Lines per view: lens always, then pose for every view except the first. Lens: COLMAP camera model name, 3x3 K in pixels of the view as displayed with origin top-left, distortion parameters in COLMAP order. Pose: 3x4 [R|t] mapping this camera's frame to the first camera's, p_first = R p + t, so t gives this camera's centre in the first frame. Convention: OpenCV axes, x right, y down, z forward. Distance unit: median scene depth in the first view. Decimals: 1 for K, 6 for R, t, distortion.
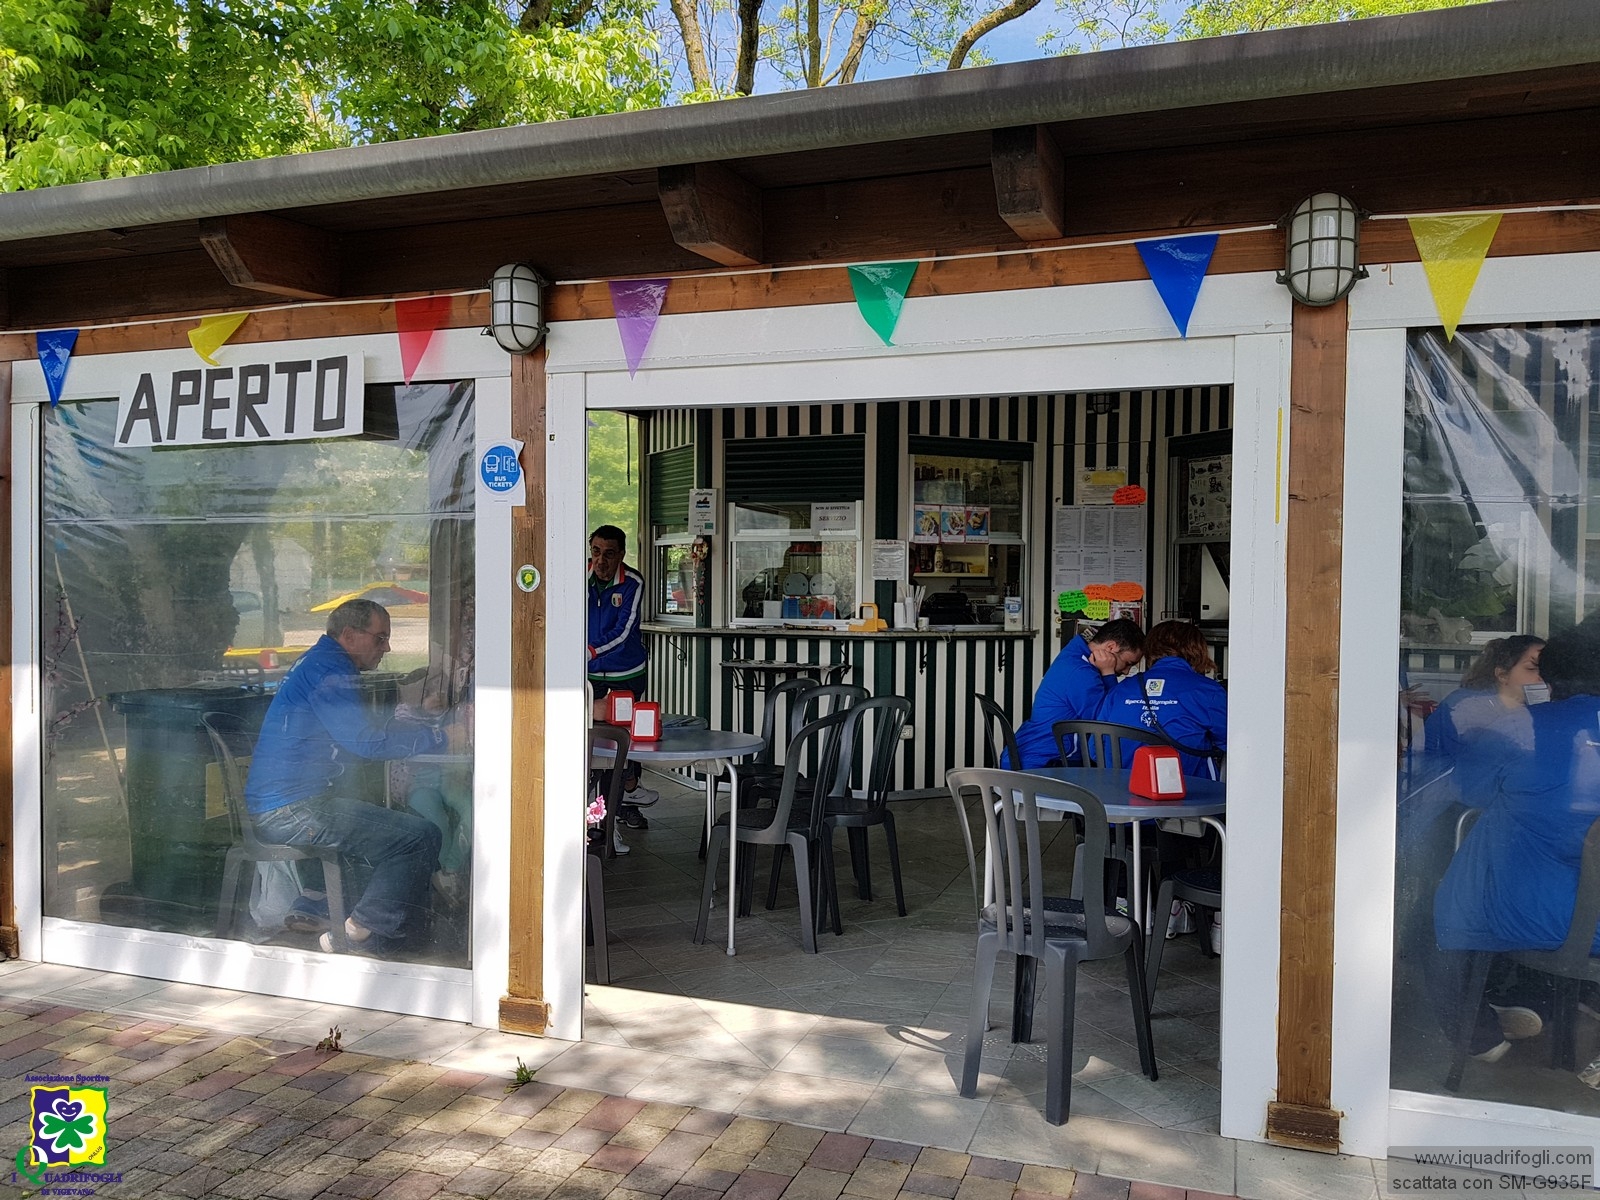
lens RADIAL K [[1218.7, 0, 806.6], [0, 1218.7, 626.8], [0, 0, 1]] dist [0.002170, -0.041269]
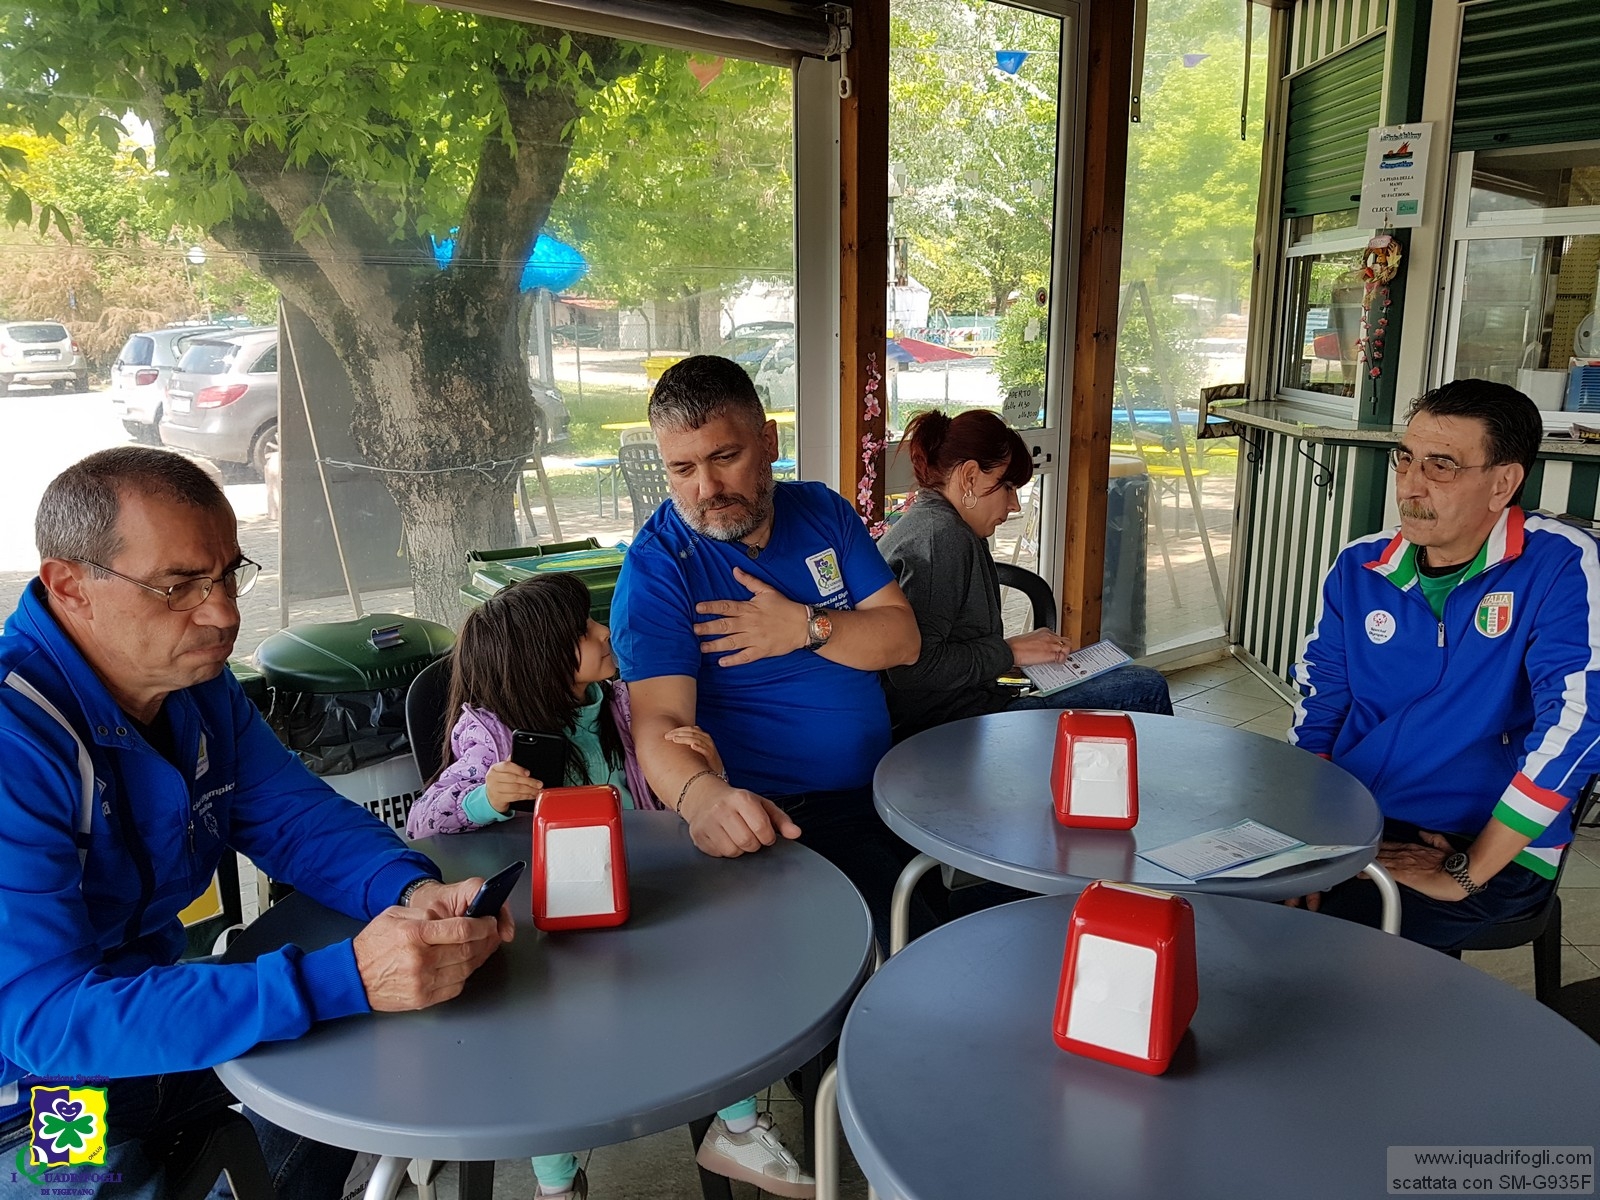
lens RADIAL K [[1218.7, 0, 806.6], [0, 1218.7, 626.8], [0, 0, 1]] dist [0.002170, -0.041269]
pose [[0.875358, 0.100415, -0.472932, -0.044985], [0.002426, 0.977269, 0.211988, -0.024368], [0.483469, -0.186713, 0.855217, 0.454053]]
